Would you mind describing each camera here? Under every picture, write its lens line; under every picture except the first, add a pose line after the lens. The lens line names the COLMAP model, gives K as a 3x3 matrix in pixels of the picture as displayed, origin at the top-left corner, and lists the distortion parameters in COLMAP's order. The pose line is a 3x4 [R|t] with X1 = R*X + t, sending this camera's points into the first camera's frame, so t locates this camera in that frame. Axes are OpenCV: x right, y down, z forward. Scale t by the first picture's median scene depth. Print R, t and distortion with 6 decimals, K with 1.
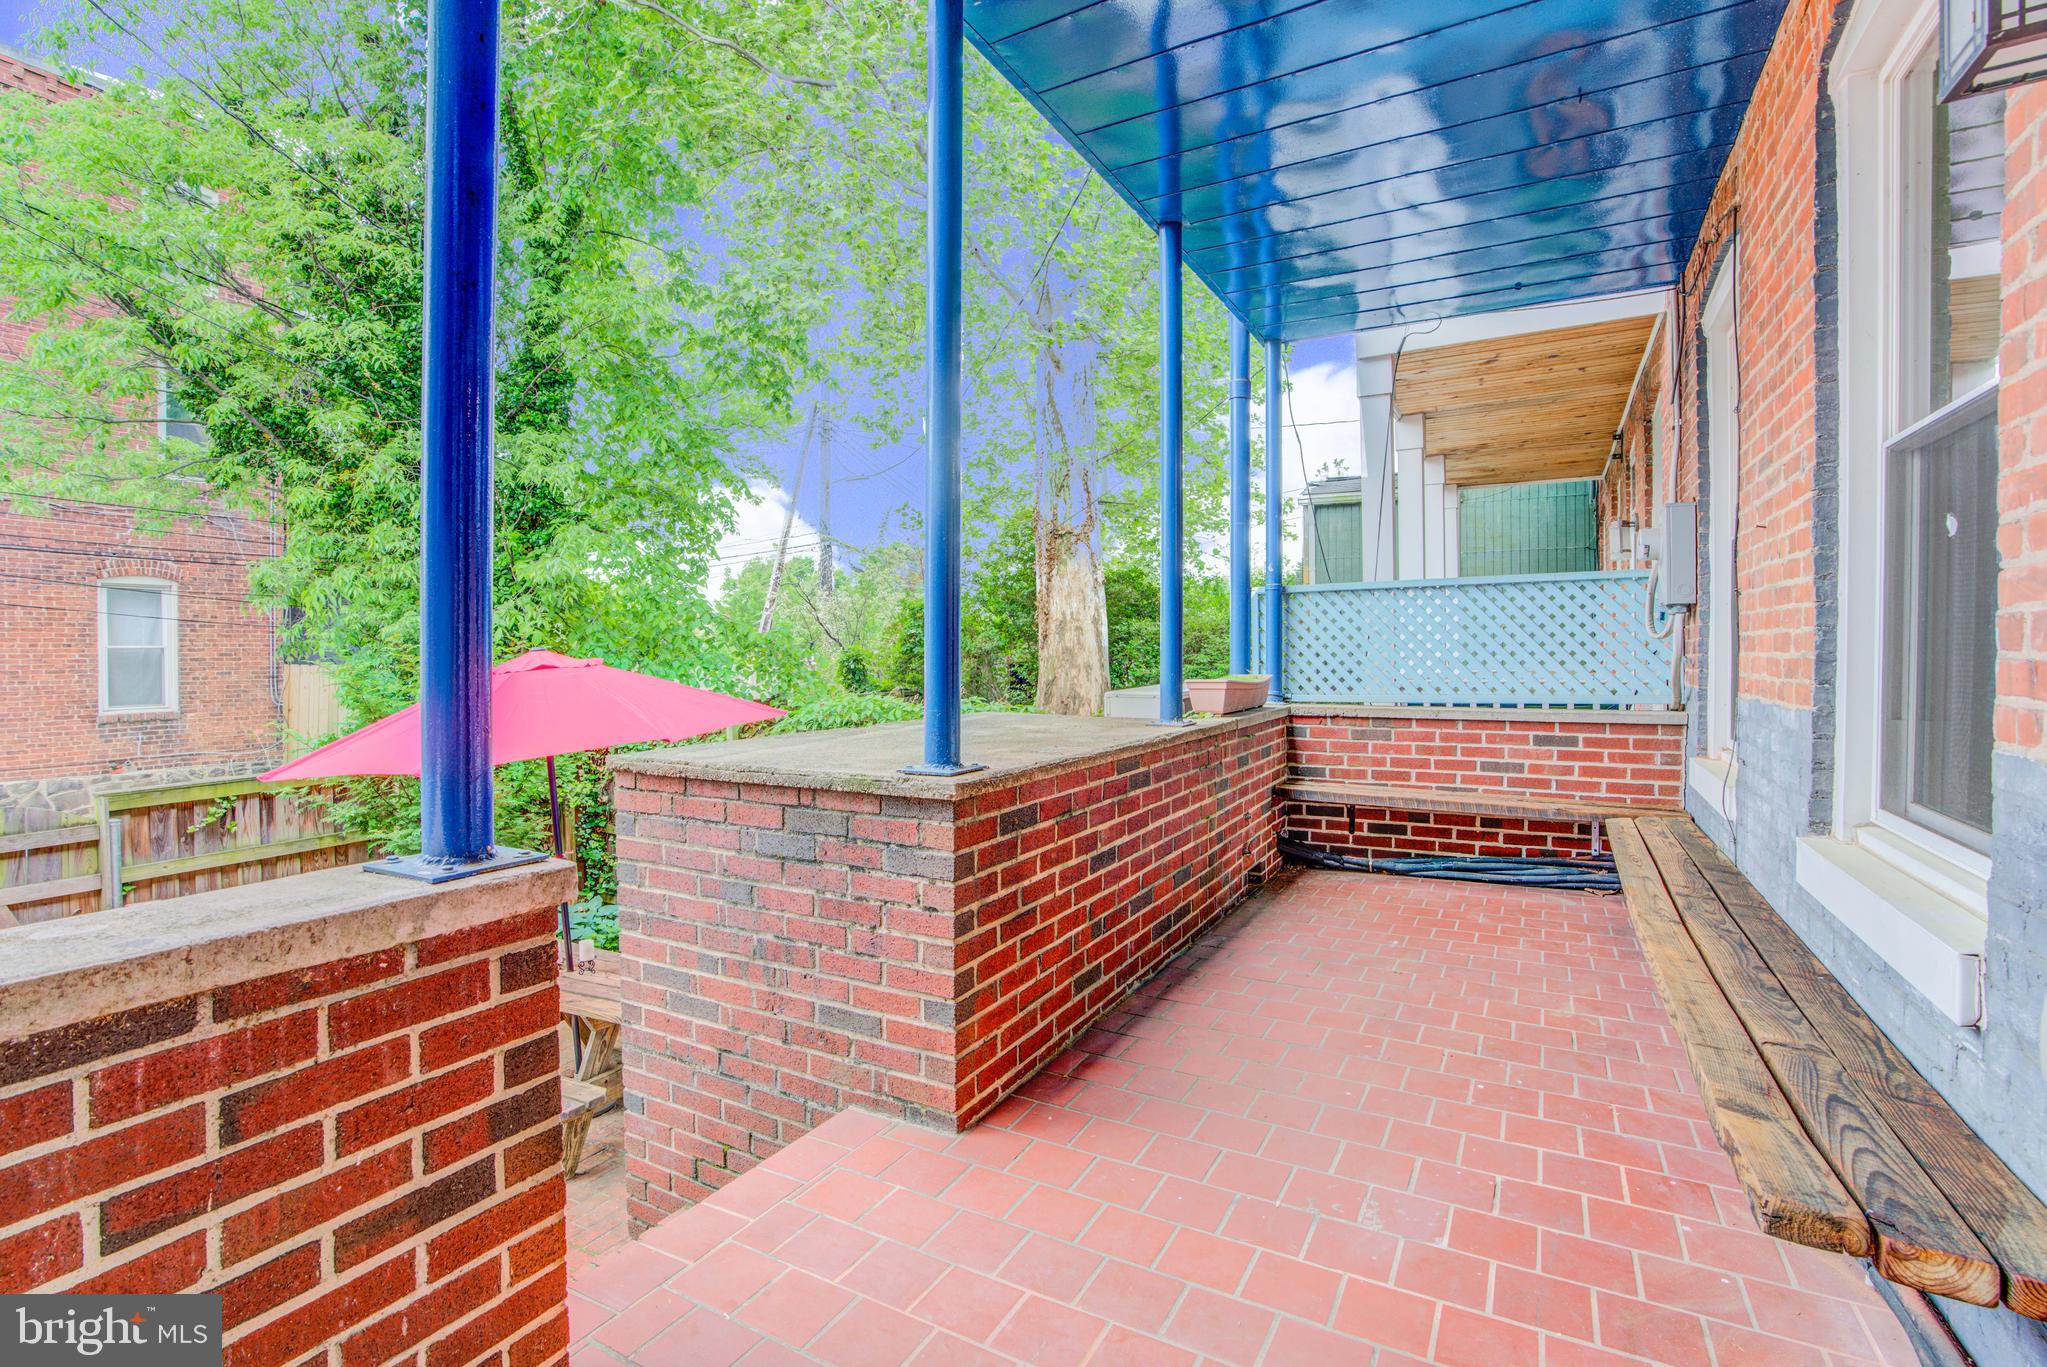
lens RADIAL K [[944.9, 0, 991.3], [0, 944.9, 660.1], [0, 0, 1]] dist [-0.068922, 0.031428]
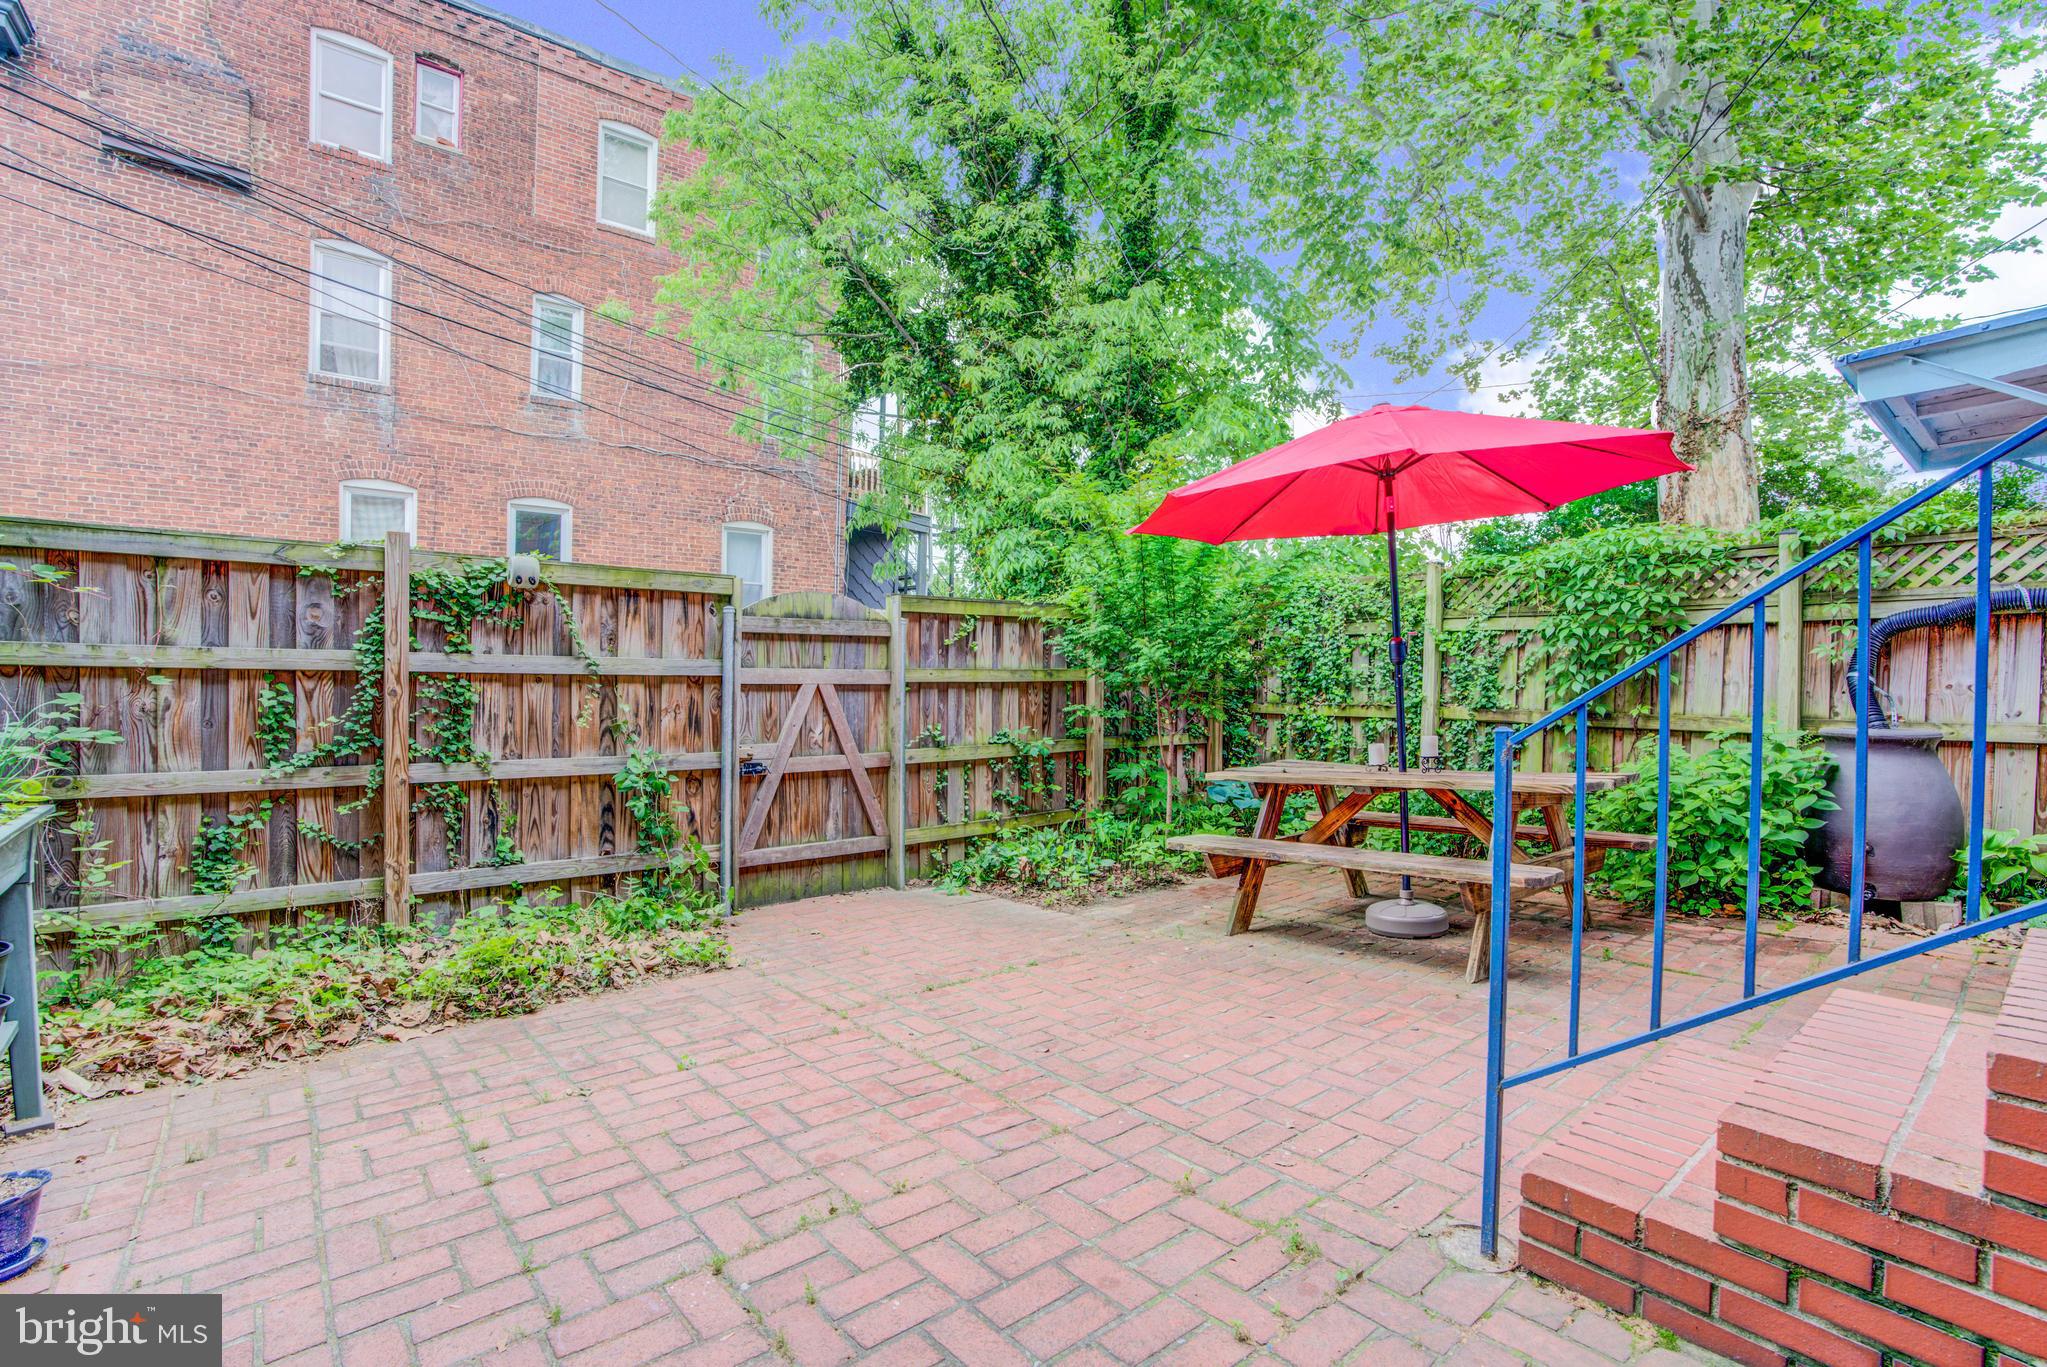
lens RADIAL K [[940.2, 0, 1023.5], [0, 940.2, 683.5], [0, 0, 1]] dist [-0.073798, 0.030285]
pose [[0.936752, 0.021842, -0.349311, -0.271824], [-0.021762, 0.999755, 0.004155, 0.143381], [0.349316, 0.003709, 0.936998, 0.026912]]
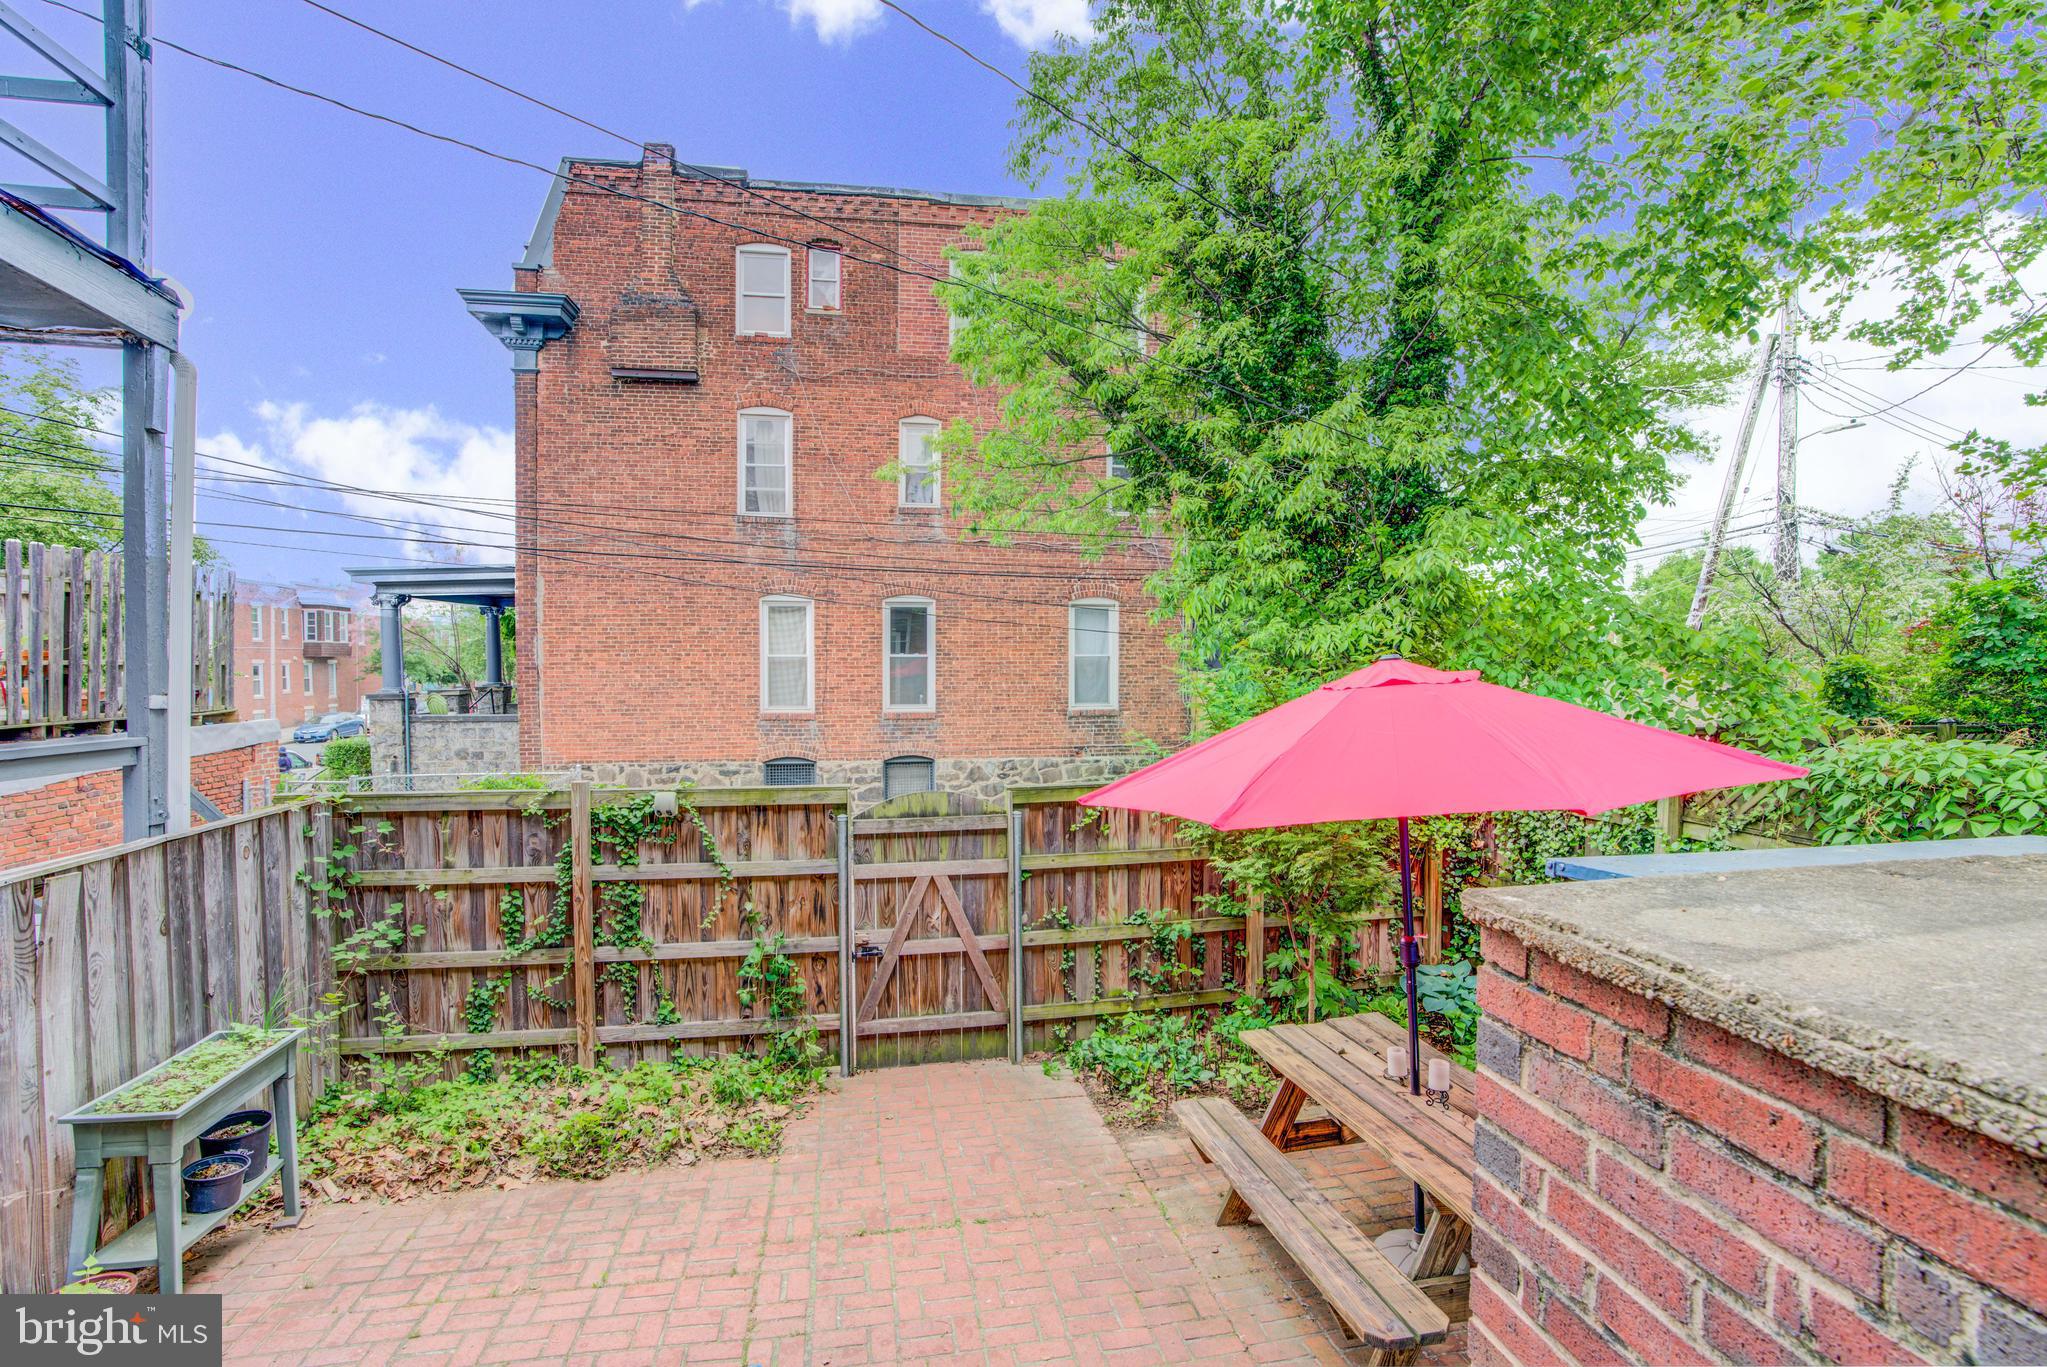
lens RADIAL K [[940.2, 0, 1023.5], [0, 940.2, 683.5], [0, 0, 1]] dist [-0.073798, 0.030285]
pose [[0.652715, 0.024191, -0.757217, -0.062145], [-0.012773, 0.999699, 0.020928, -0.002006], [0.757496, -0.003988, 0.652827, 0.158156]]
